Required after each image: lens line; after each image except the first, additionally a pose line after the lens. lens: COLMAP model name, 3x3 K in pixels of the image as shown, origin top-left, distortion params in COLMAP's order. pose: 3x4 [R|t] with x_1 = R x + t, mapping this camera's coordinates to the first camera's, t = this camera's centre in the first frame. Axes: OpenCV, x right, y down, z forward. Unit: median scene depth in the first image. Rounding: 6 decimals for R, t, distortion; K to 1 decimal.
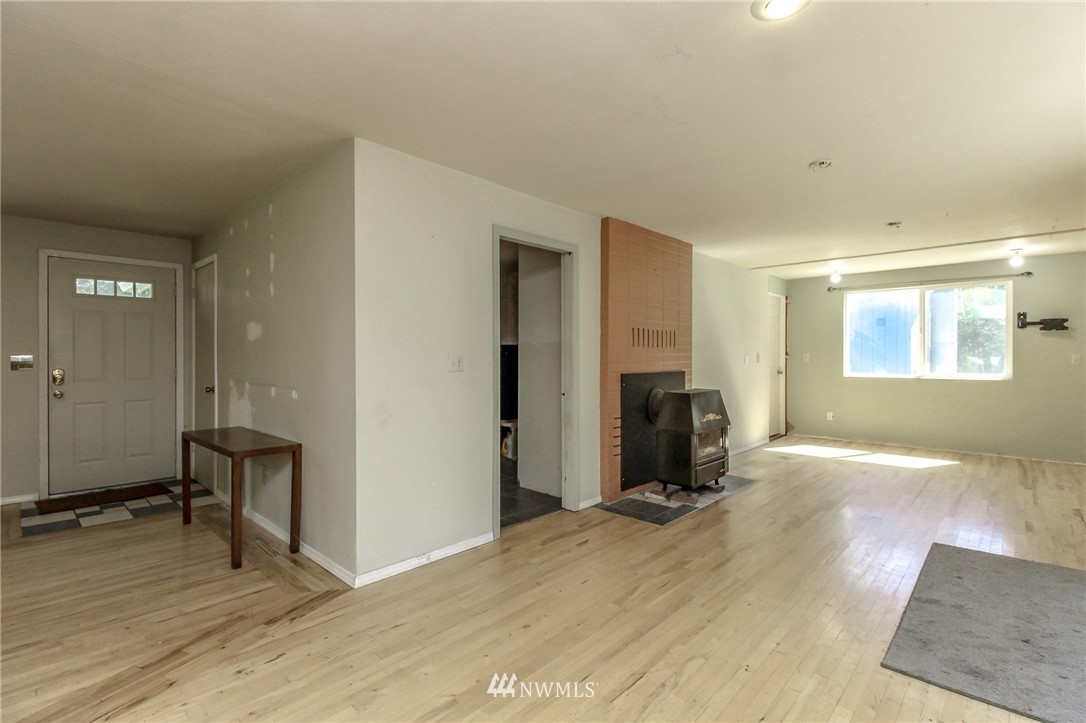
lens RADIAL K [[505.0, 0, 531.4], [0, 505.0, 360.4], [0, 0, 1]] dist [0.002550, -0.000576]
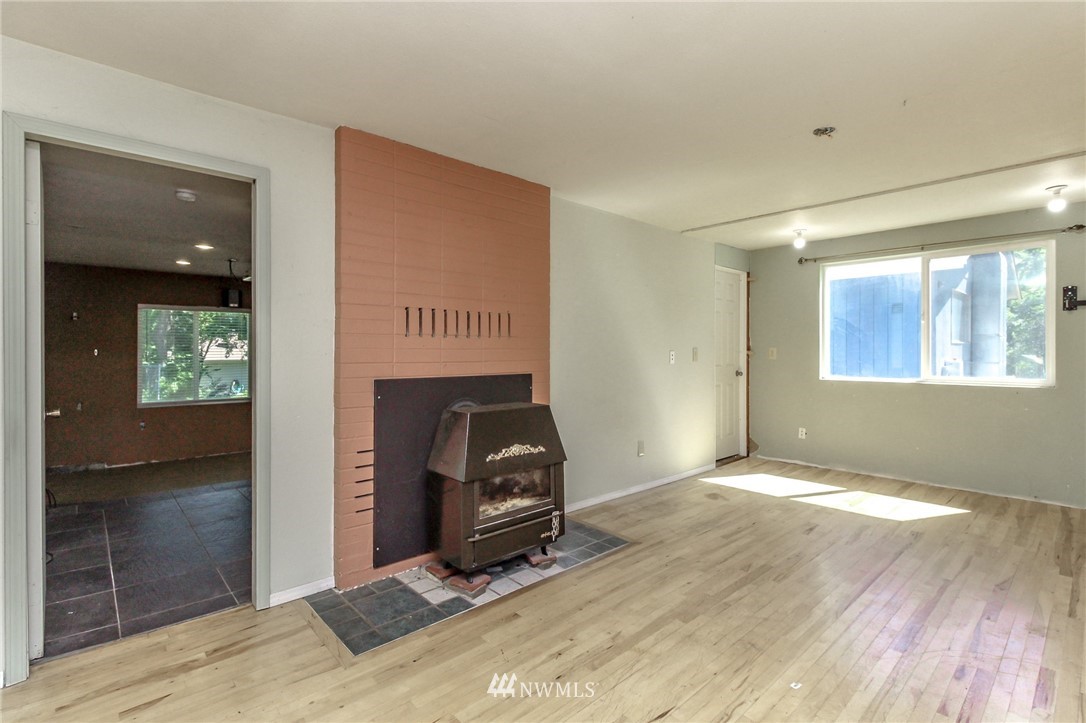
lens RADIAL K [[506.4, 0, 553.8], [0, 506.4, 353.7], [0, 0, 1]] dist [0.003863, -0.000472]
pose [[0.998232, 0.001184, -0.059421, 0.390834], [-0.001380, 0.999994, -0.003250, -0.003925], [0.059417, 0.003326, 0.998228, 0.344929]]
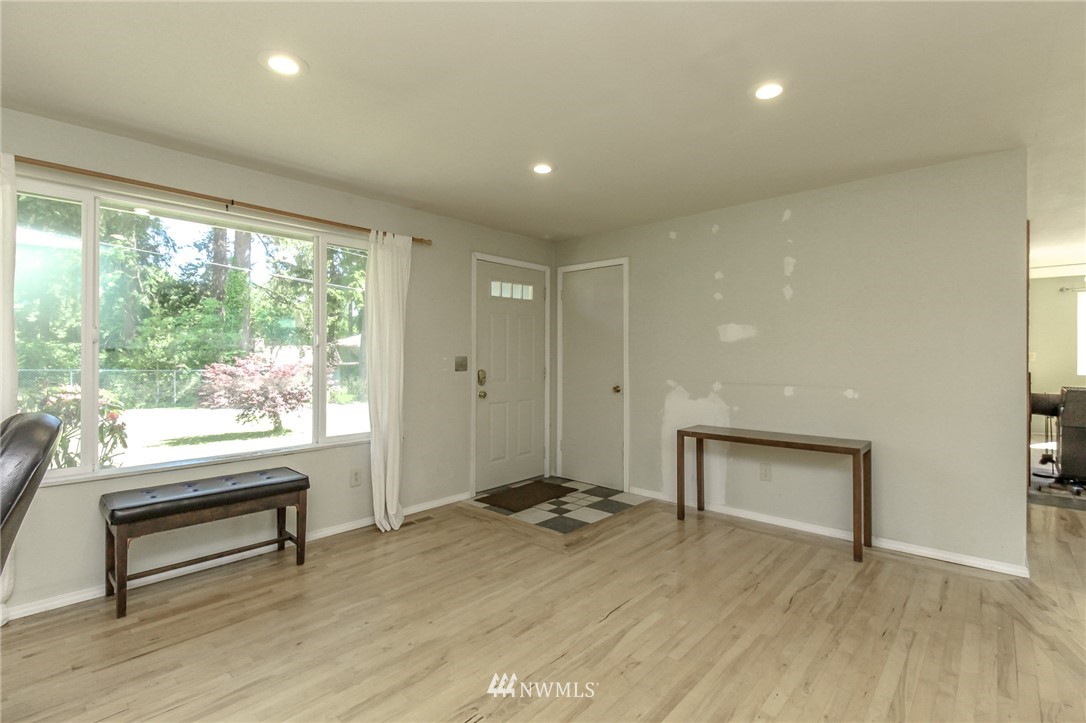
lens RADIAL K [[503.9, 0, 542.4], [0, 503.9, 359.1], [0, 0, 1]] dist [0.005852, -0.000329]
pose [[0.999707, -0.005460, 0.023584, -0.708105], [0.005557, 0.999976, -0.004056, -0.001127], [-0.023562, 0.004186, 0.999714, -0.013631]]
